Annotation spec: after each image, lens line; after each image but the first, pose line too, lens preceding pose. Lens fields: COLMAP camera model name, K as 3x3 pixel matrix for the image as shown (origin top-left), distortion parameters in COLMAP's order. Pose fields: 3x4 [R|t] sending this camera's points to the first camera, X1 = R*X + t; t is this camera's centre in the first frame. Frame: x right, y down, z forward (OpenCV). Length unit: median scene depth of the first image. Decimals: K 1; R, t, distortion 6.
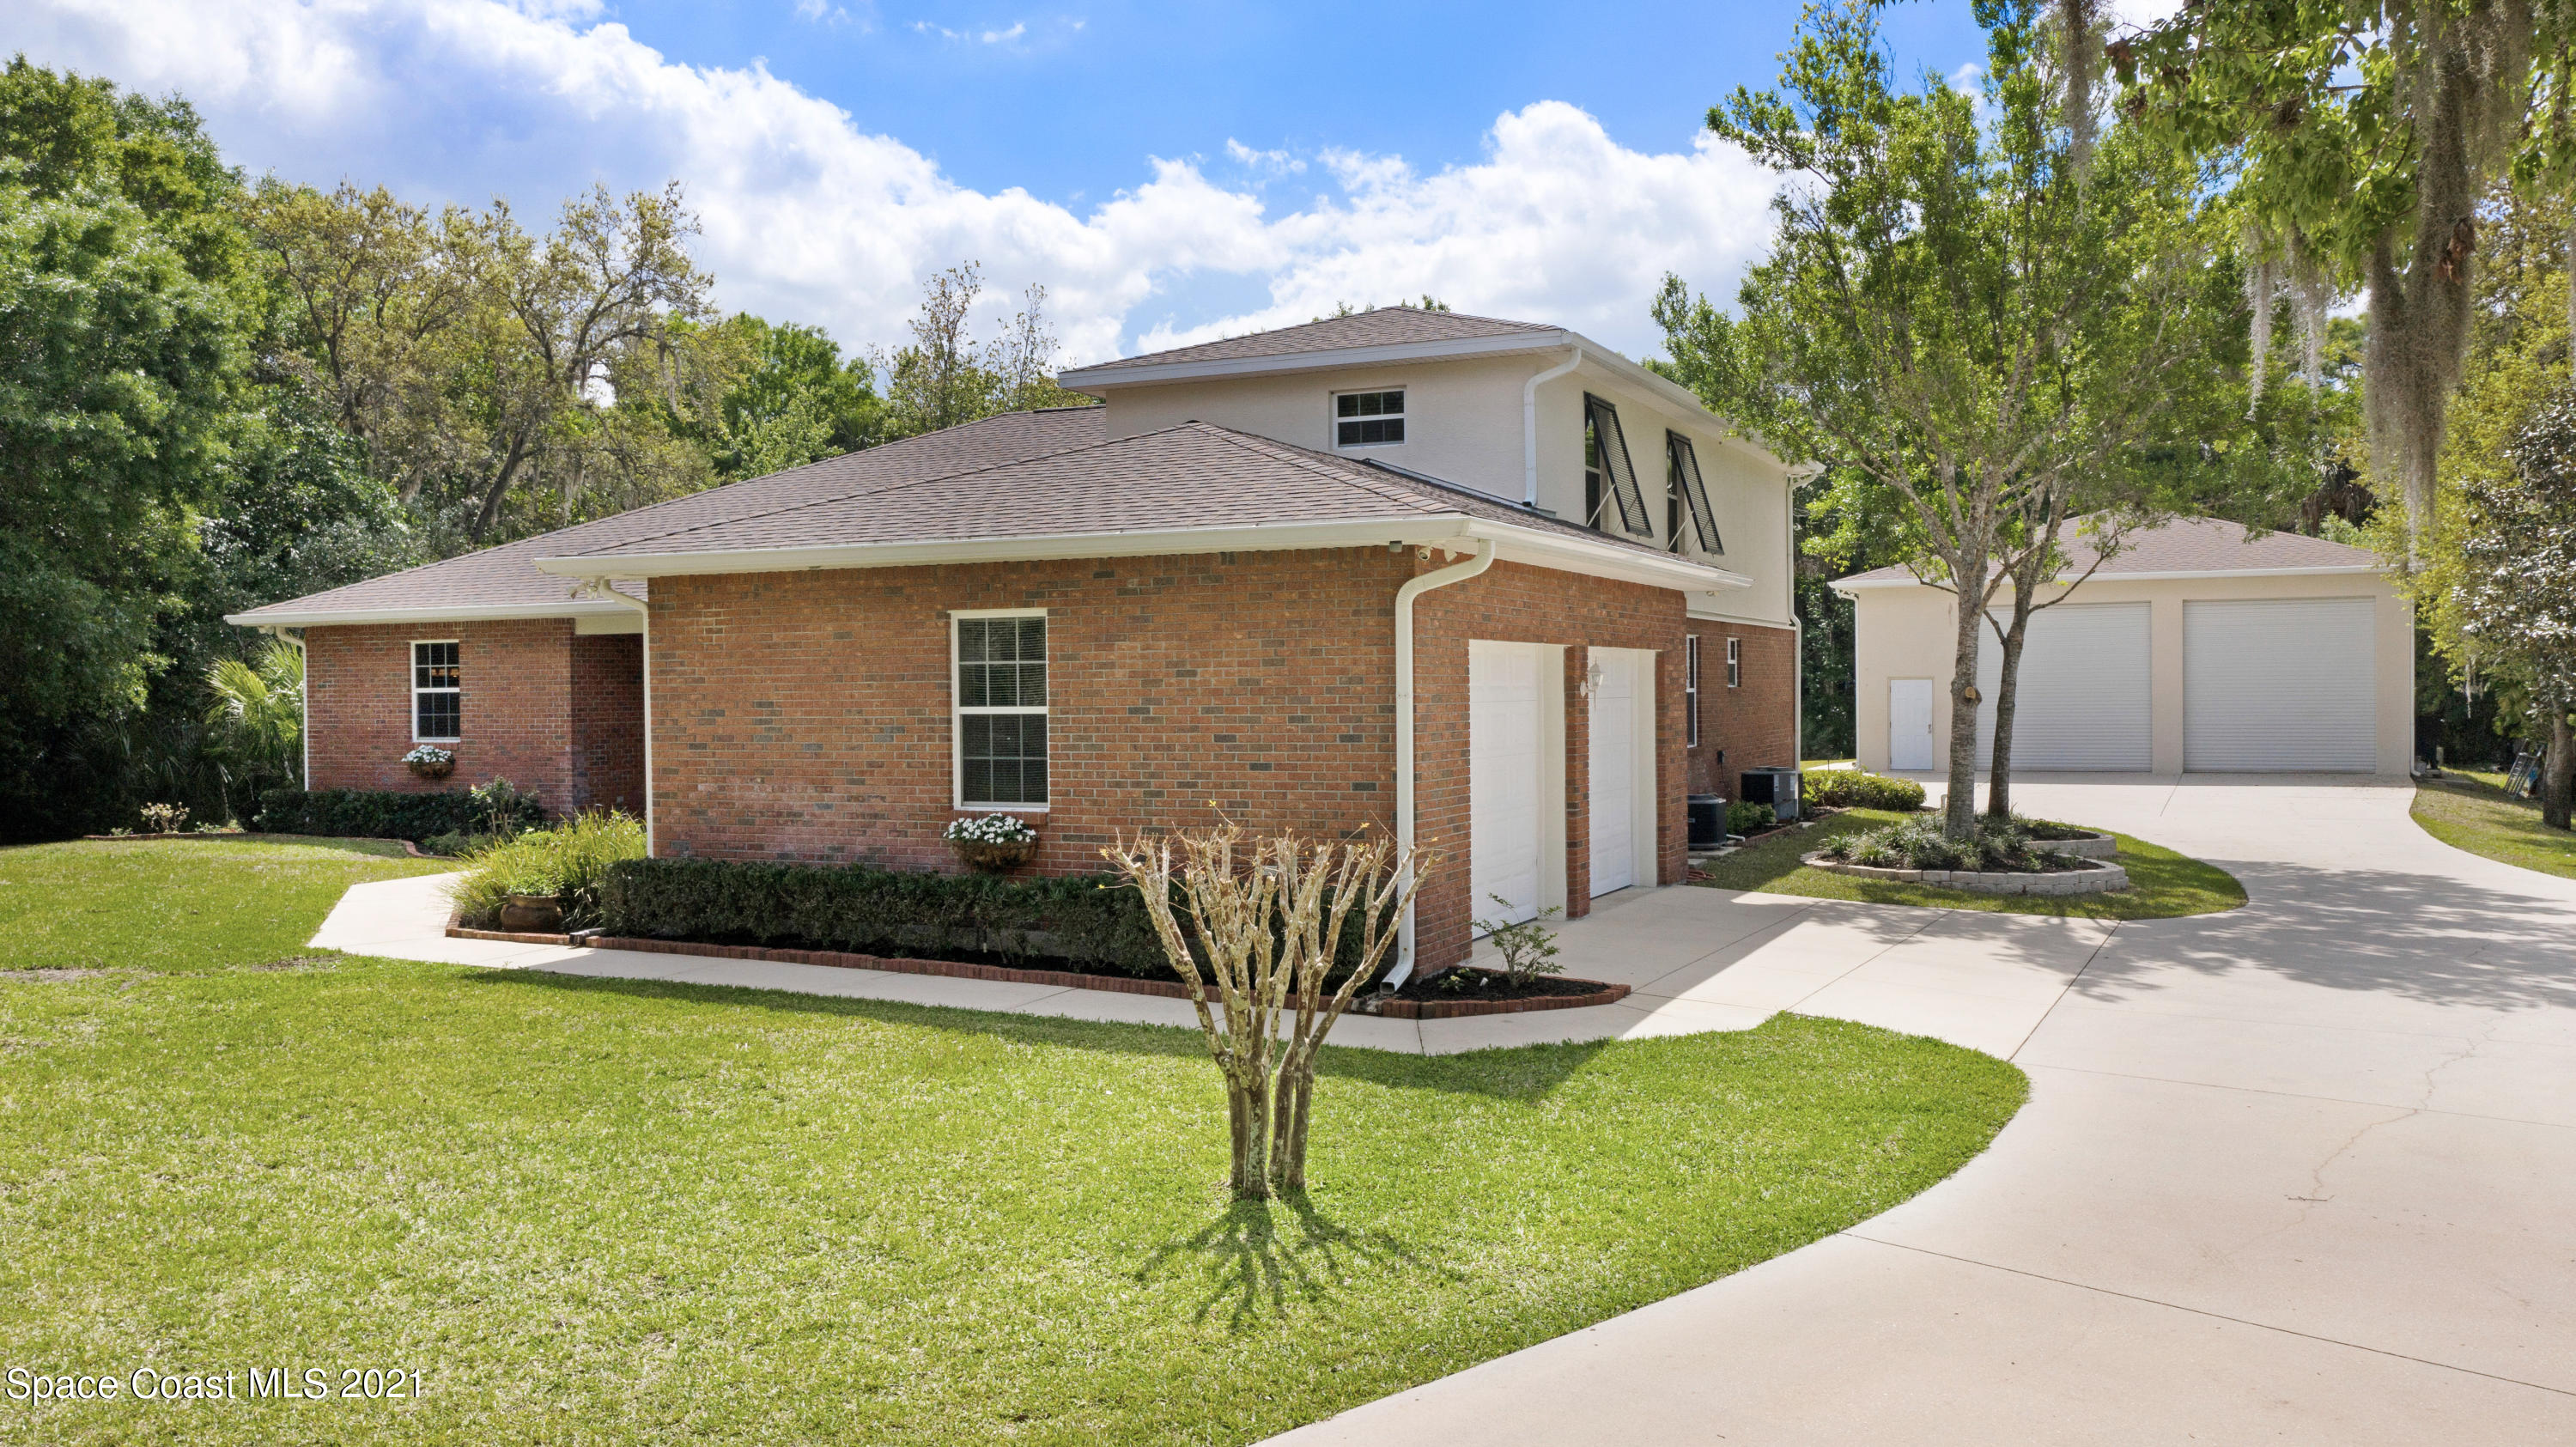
lens RADIAL K [[2133.1, 0, 1274.8], [0, 2133.1, 735.5], [0, 0, 1]] dist [0.000195, -0.010638]
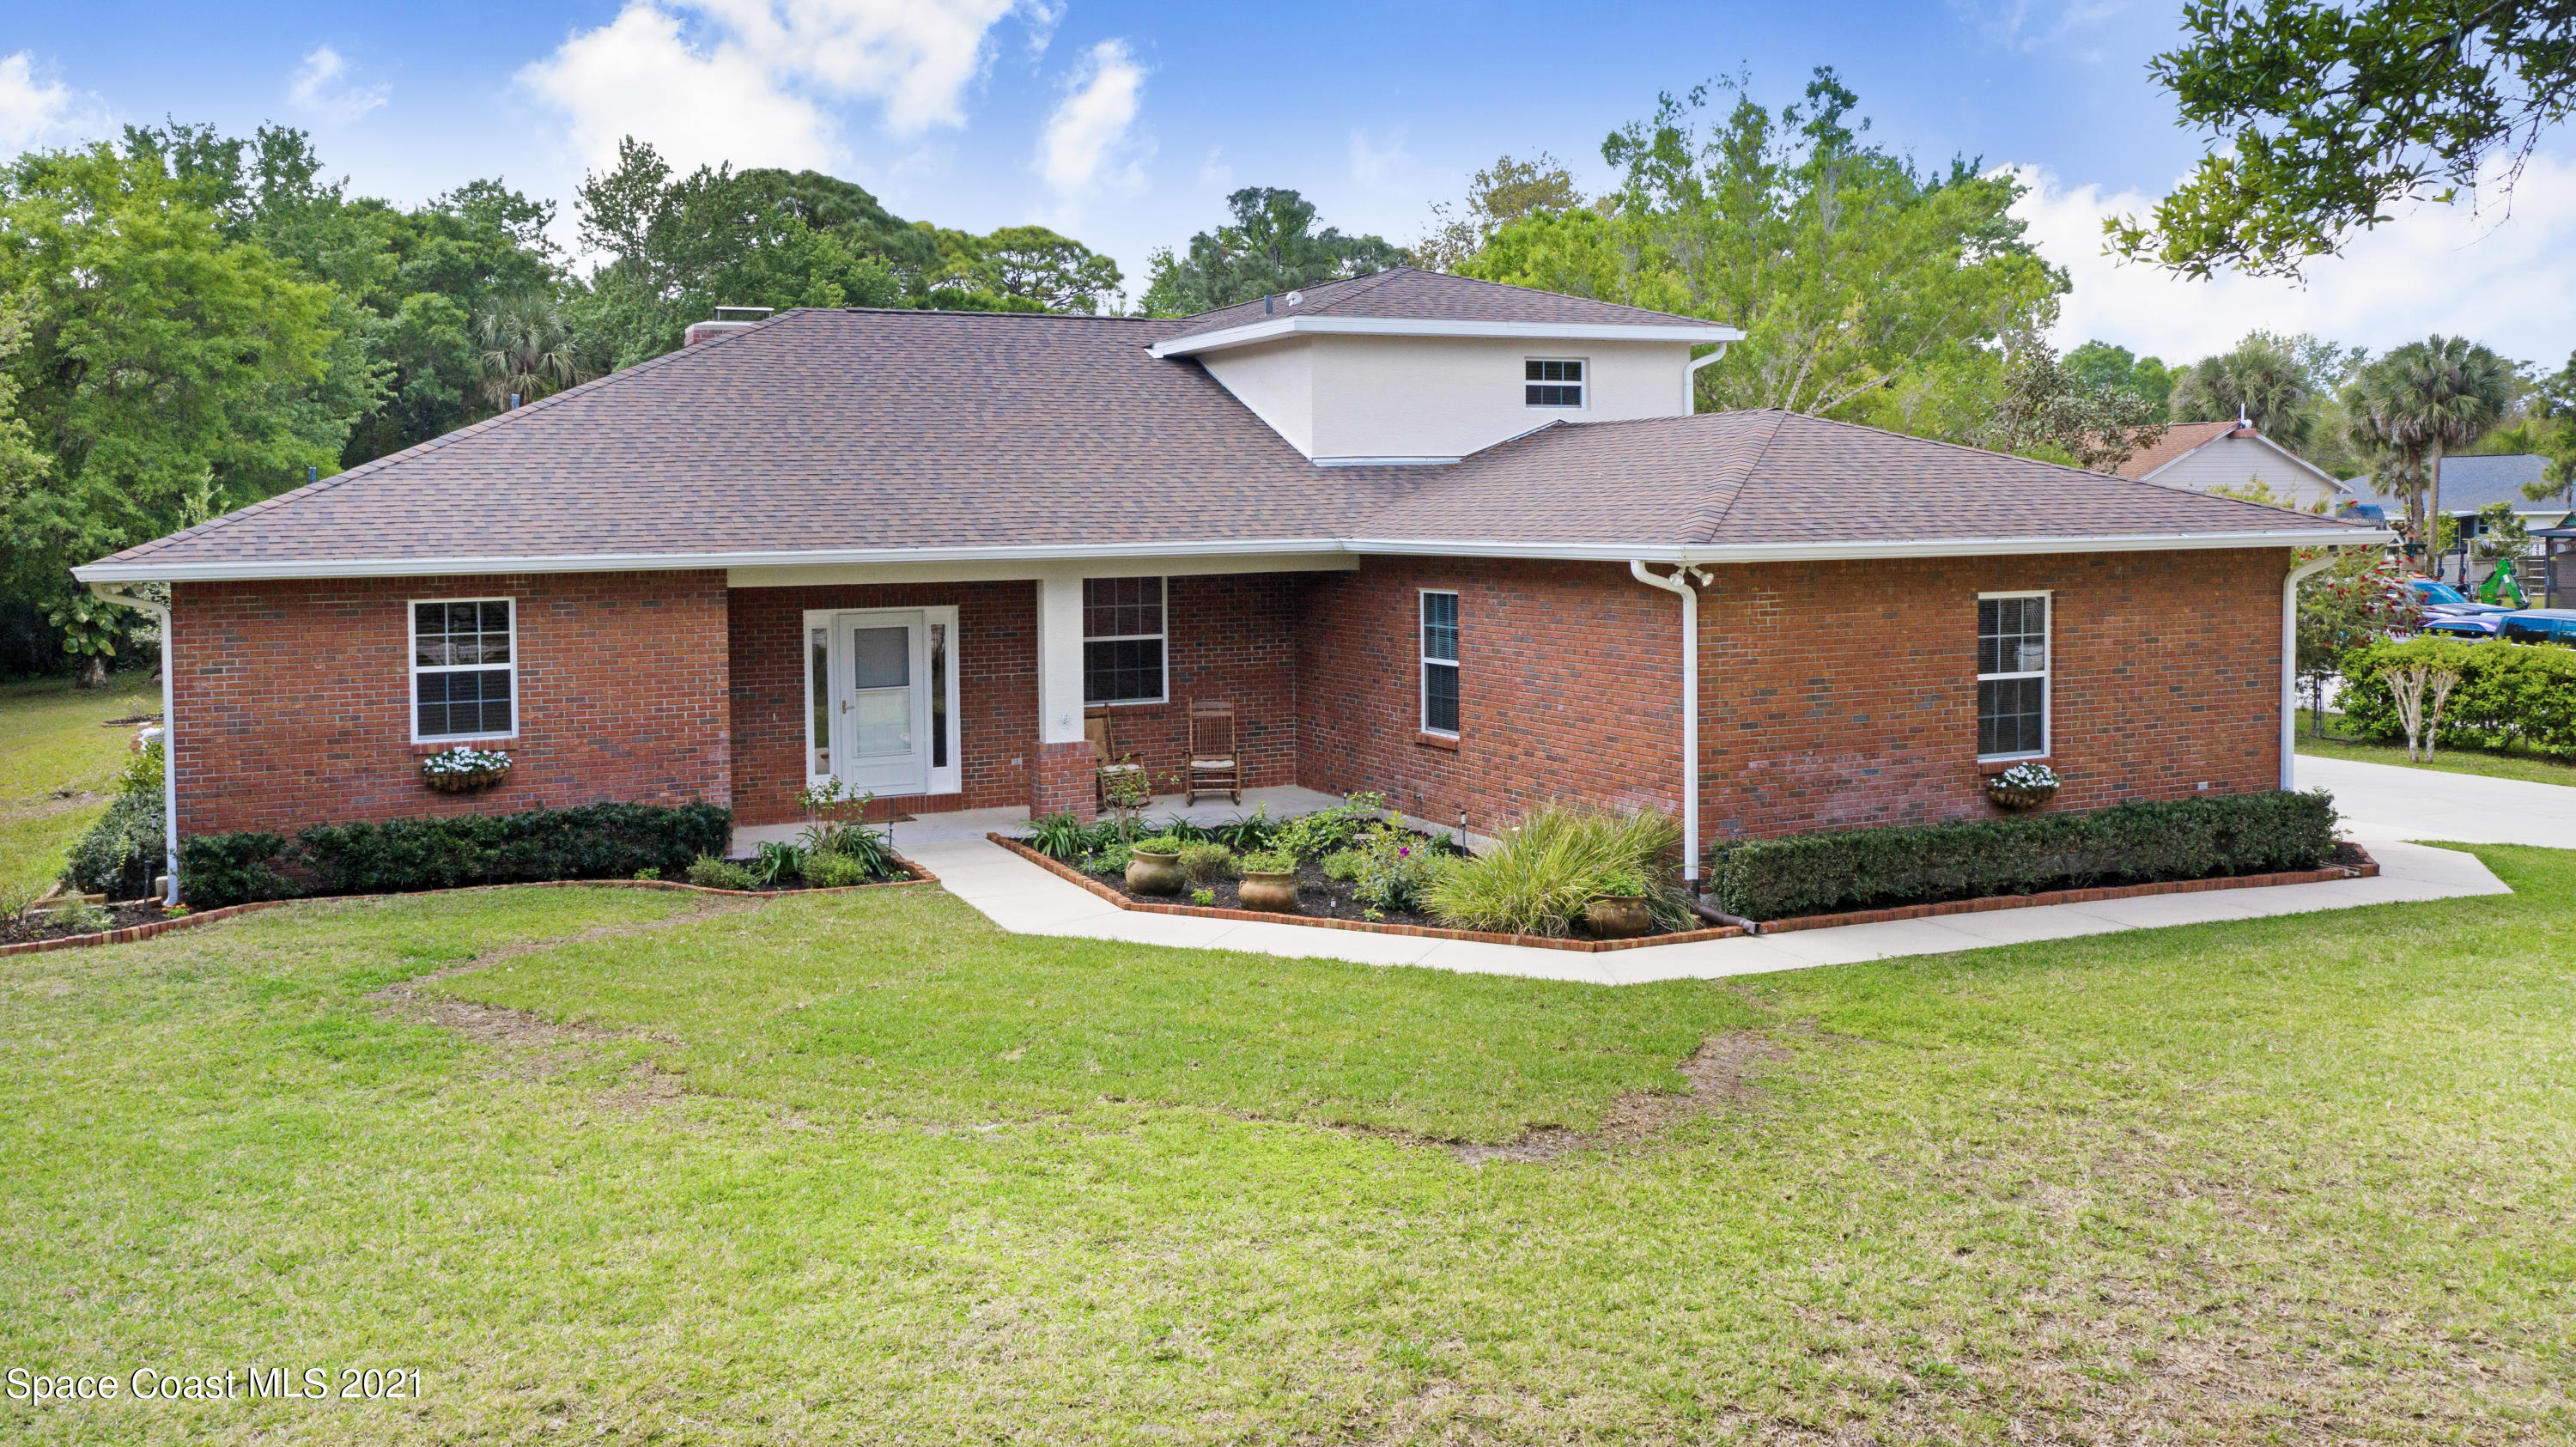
lens RADIAL K [[2133.1, 0, 1287.4], [0, 2133.1, 701.4], [0, 0, 1]] dist [0.000195, -0.010638]
pose [[0.633638, -0.069448, 0.770506, -1.234417], [0.024084, 0.997251, 0.070080, -0.086207], [-0.773255, -0.025849, 0.633568, 0.532039]]
